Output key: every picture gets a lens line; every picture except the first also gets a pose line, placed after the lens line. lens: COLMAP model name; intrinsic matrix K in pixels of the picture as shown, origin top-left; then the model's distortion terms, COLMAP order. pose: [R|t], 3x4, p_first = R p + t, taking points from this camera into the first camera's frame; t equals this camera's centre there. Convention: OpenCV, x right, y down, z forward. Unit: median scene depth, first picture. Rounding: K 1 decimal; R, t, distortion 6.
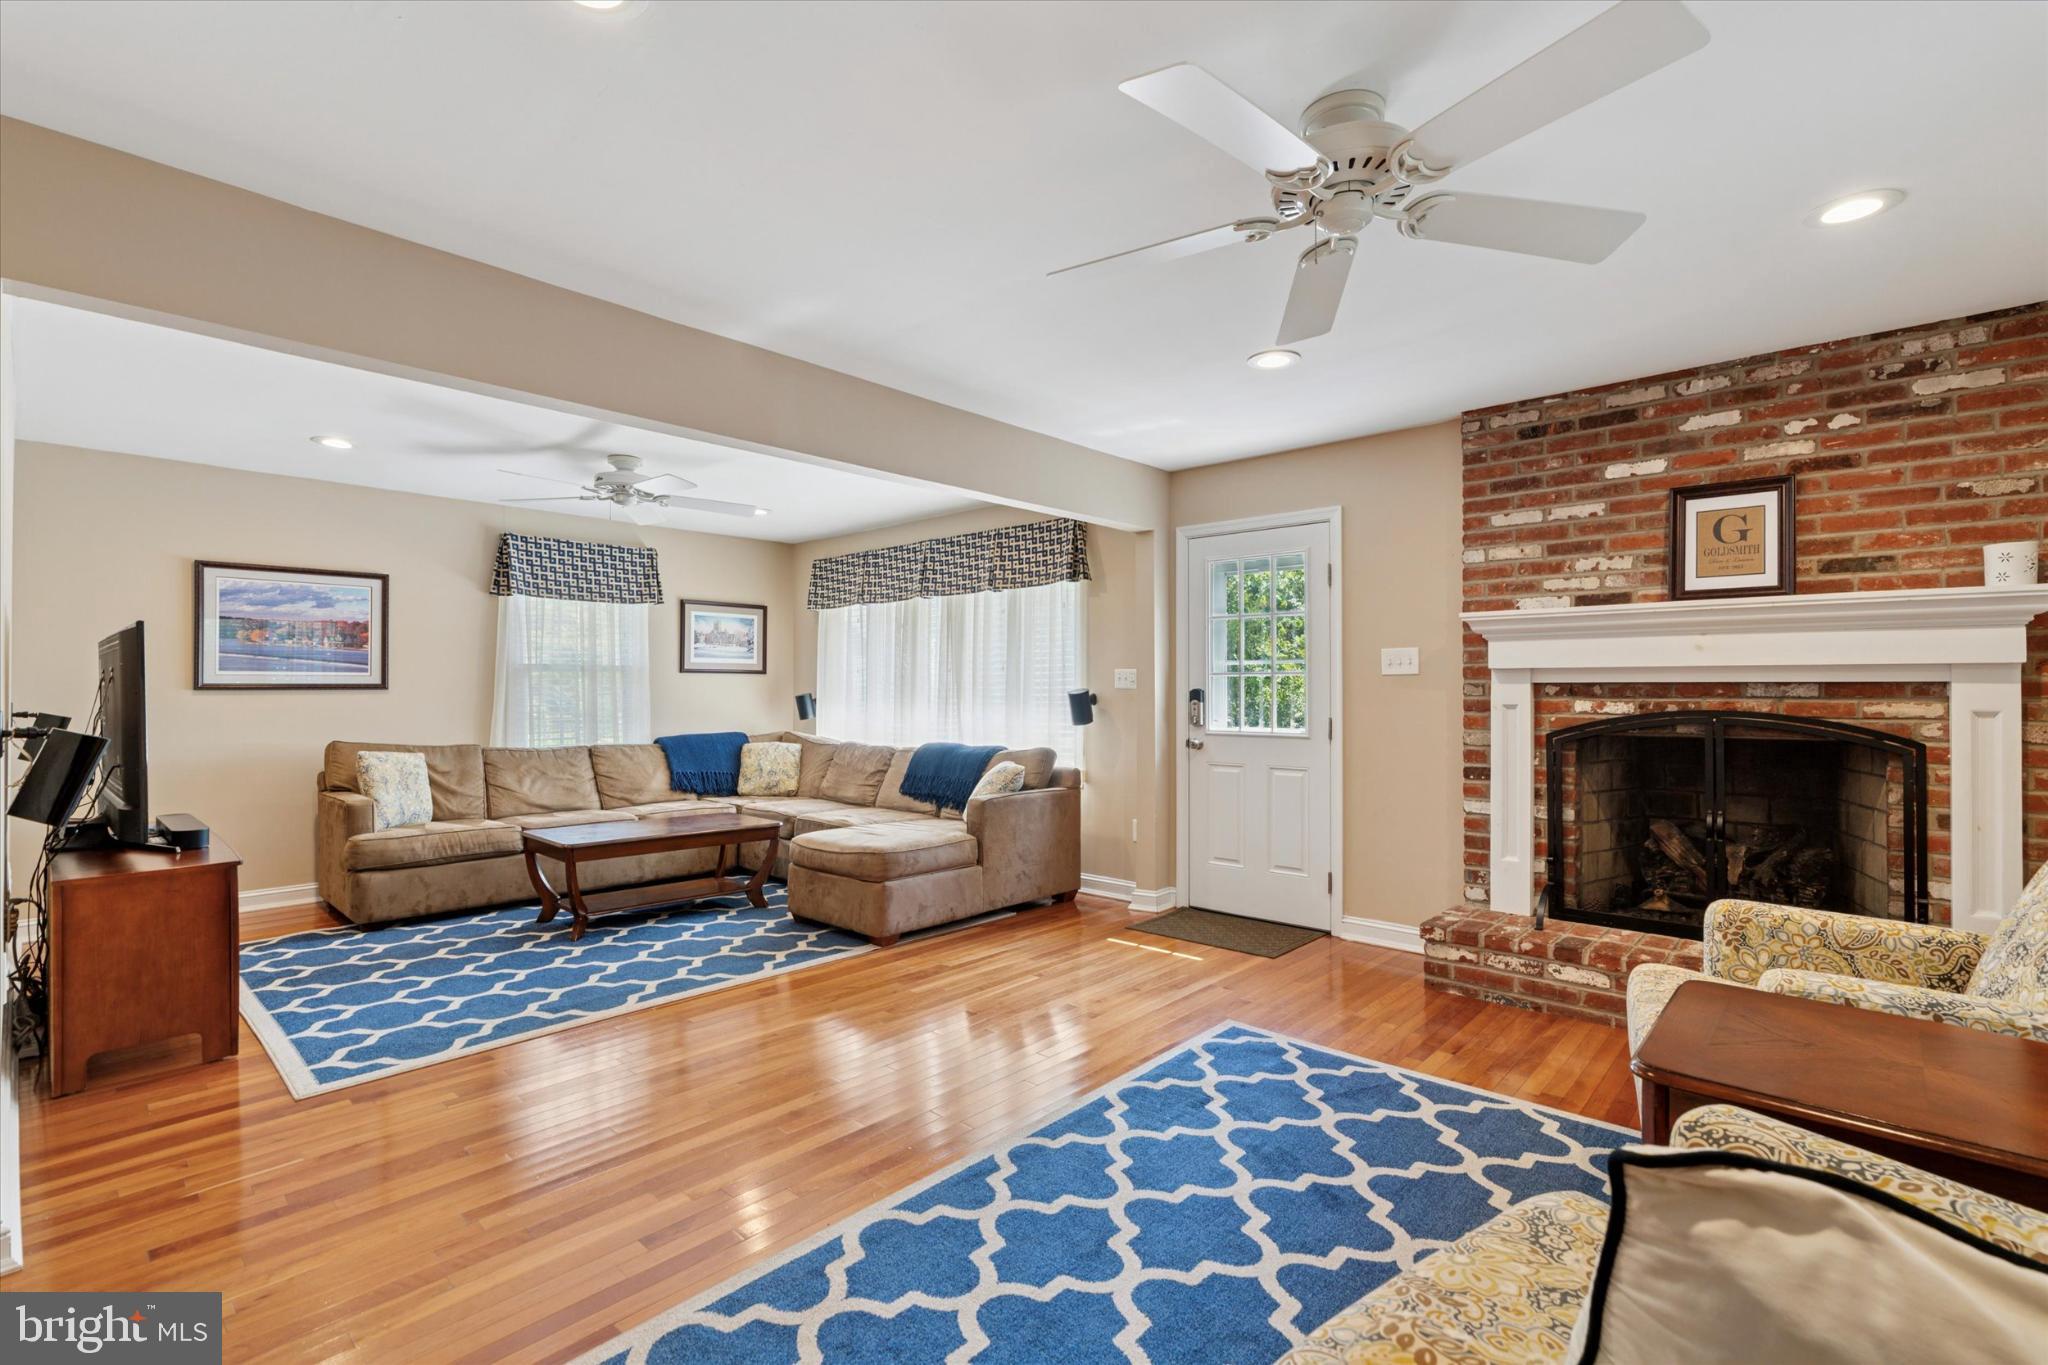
lens RADIAL K [[930.5, 0, 1026.3], [0, 930.5, 684.6], [0, 0, 1]] dist [-0.004217, 0.002291]
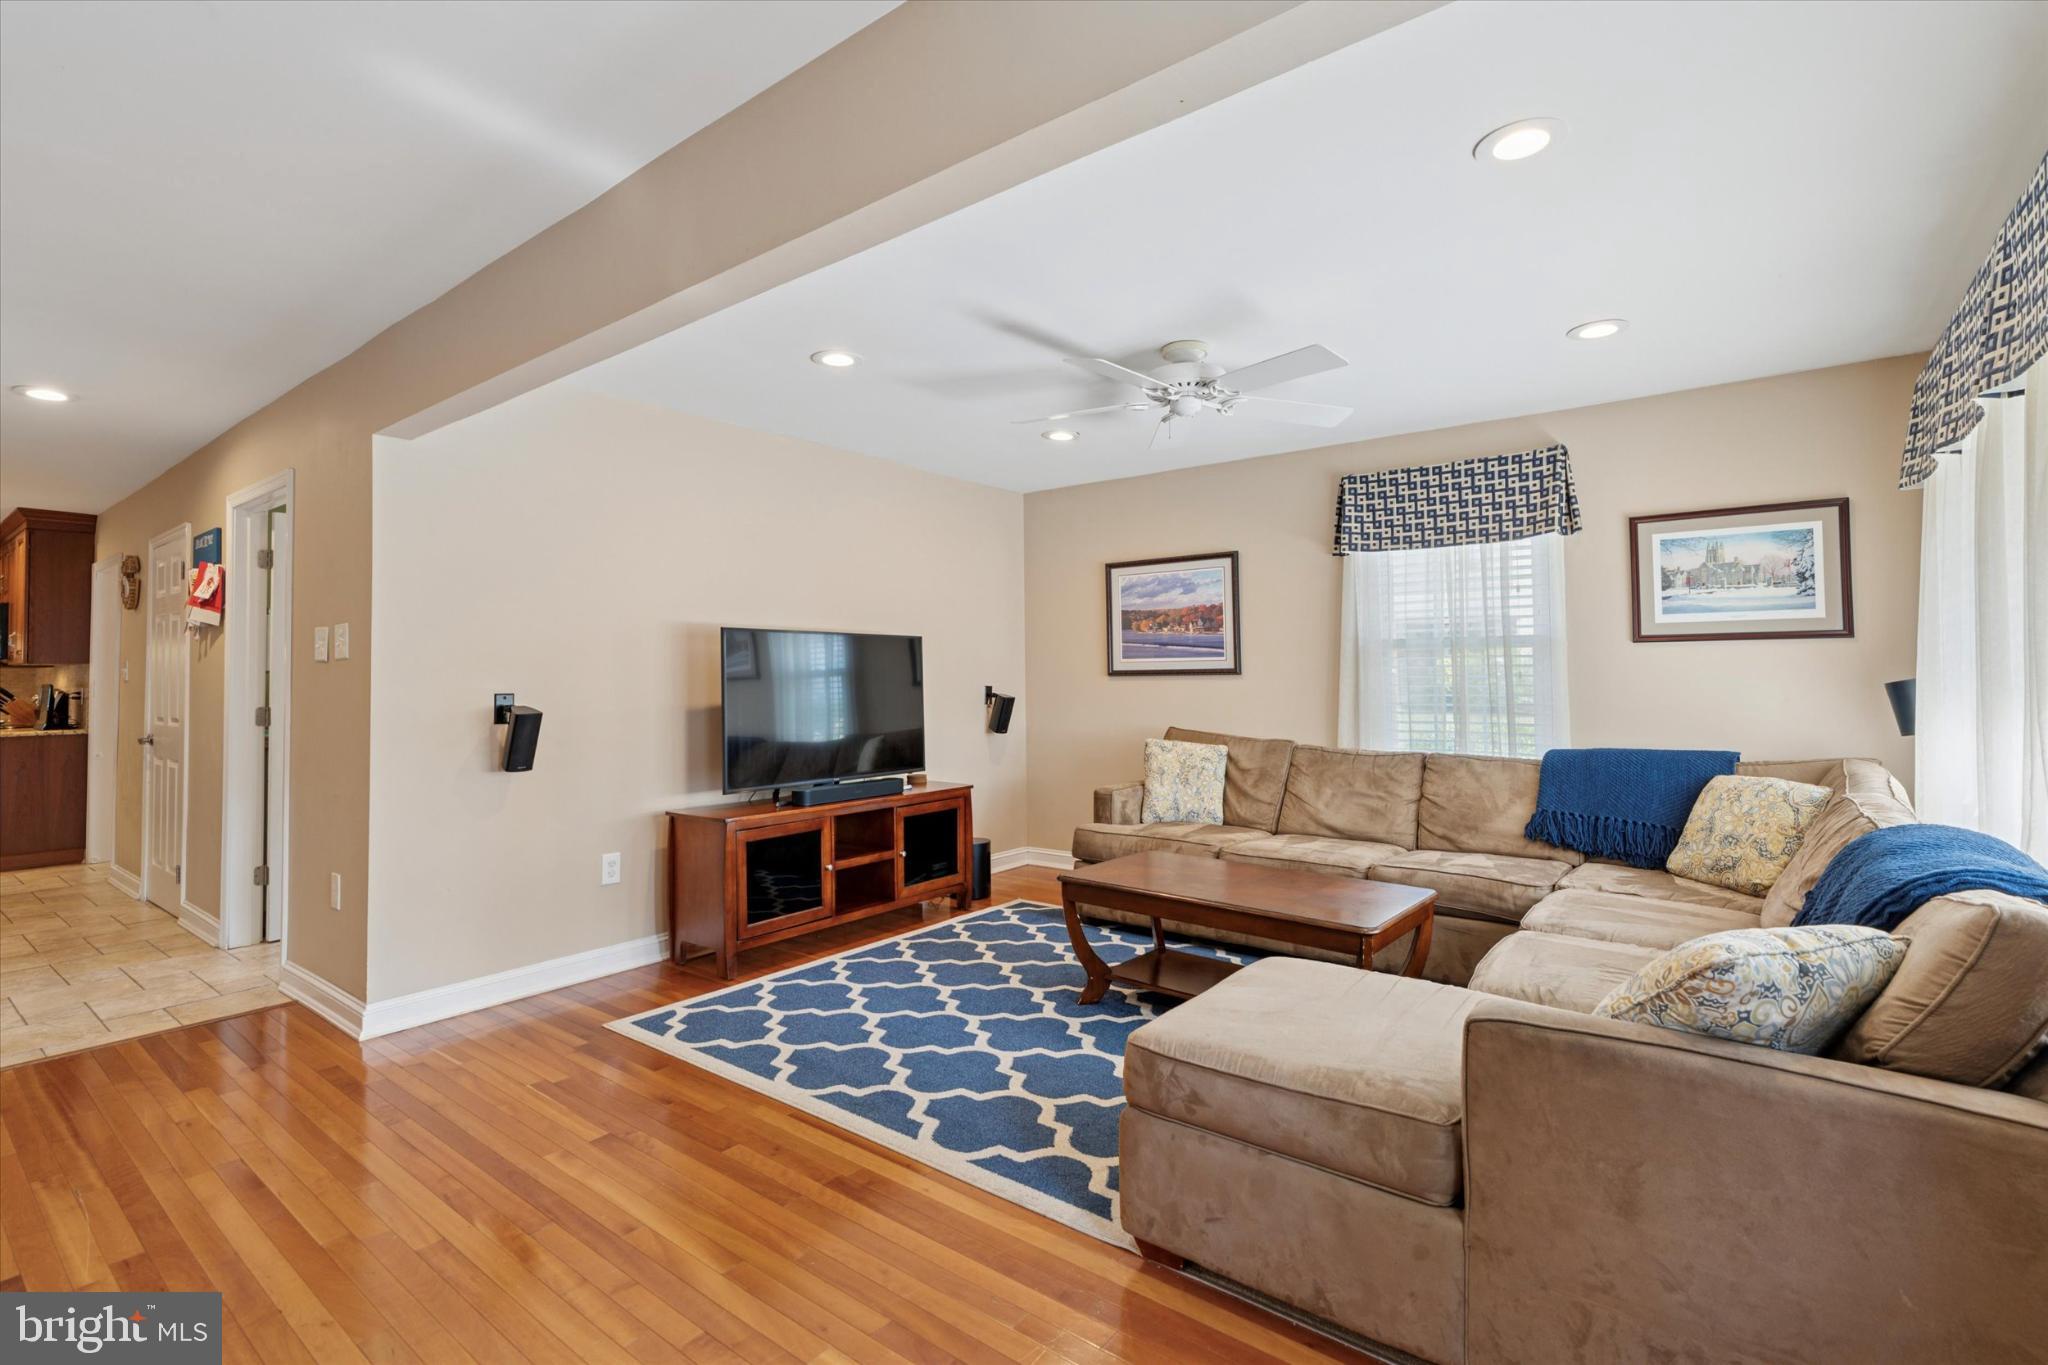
lens RADIAL K [[930.5, 0, 1032.8], [0, 930.5, 667.6], [0, 0, 1]] dist [-0.004217, 0.002291]
pose [[0.093170, -0.012230, -0.995575, 0.297087], [0.012906, 0.999855, -0.011074, 0.007967], [0.995567, -0.011817, 0.093314, 0.960178]]
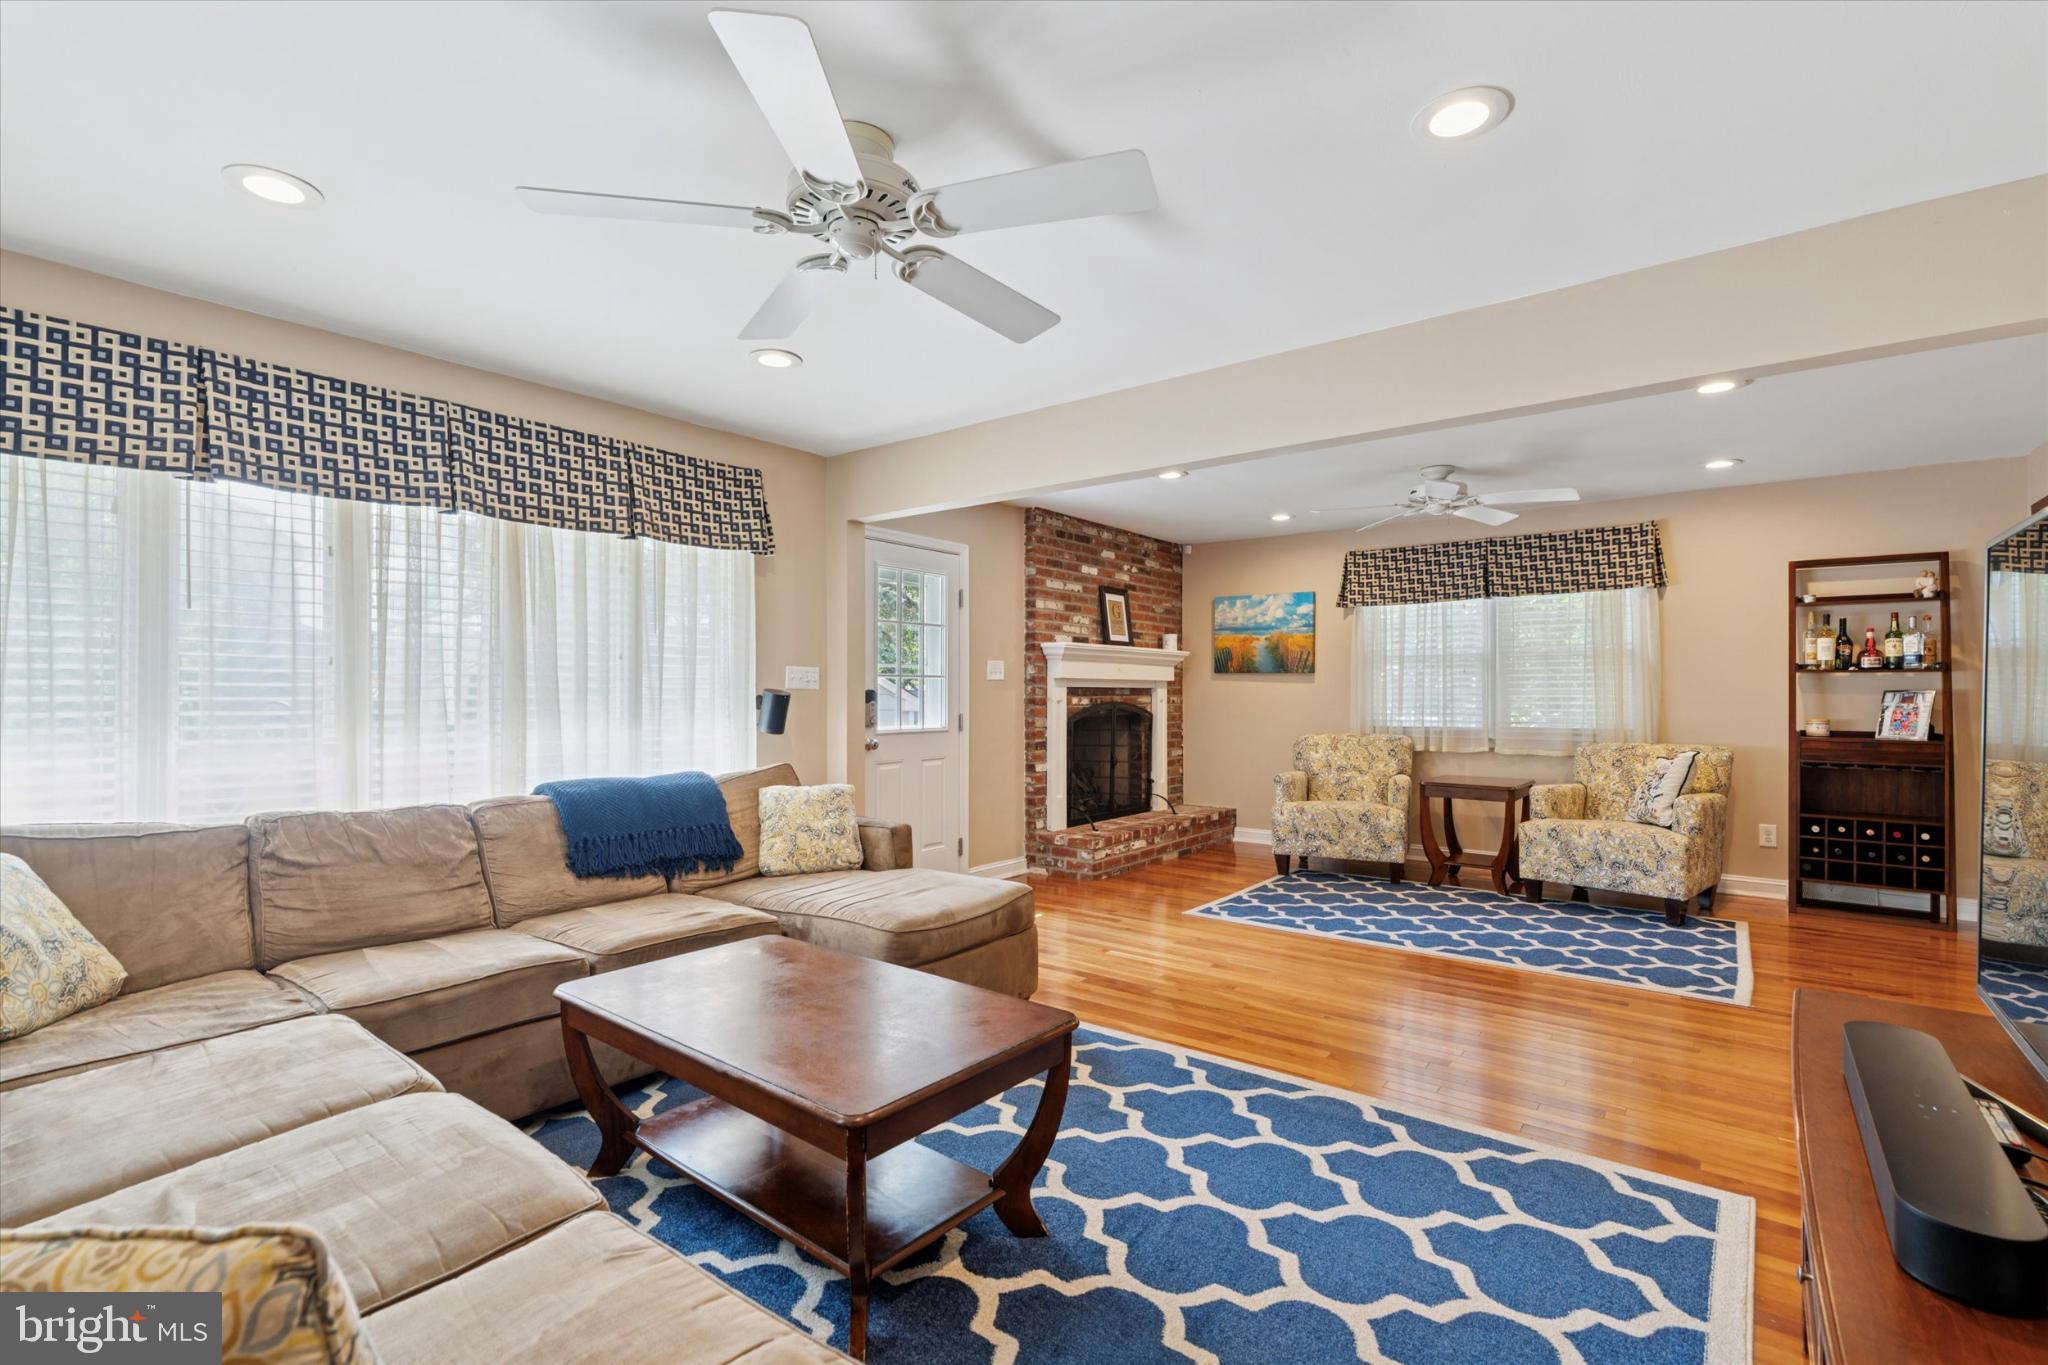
lens RADIAL K [[930.5, 0, 1027.5], [0, 930.5, 692.7], [0, 0, 1]] dist [-0.004217, 0.002291]
pose [[-0.087726, 0.001358, 0.996144, -1.016576], [-0.004349, 0.999989, -0.001746, 0.010411], [-0.996135, -0.004486, -0.087719, 1.128891]]
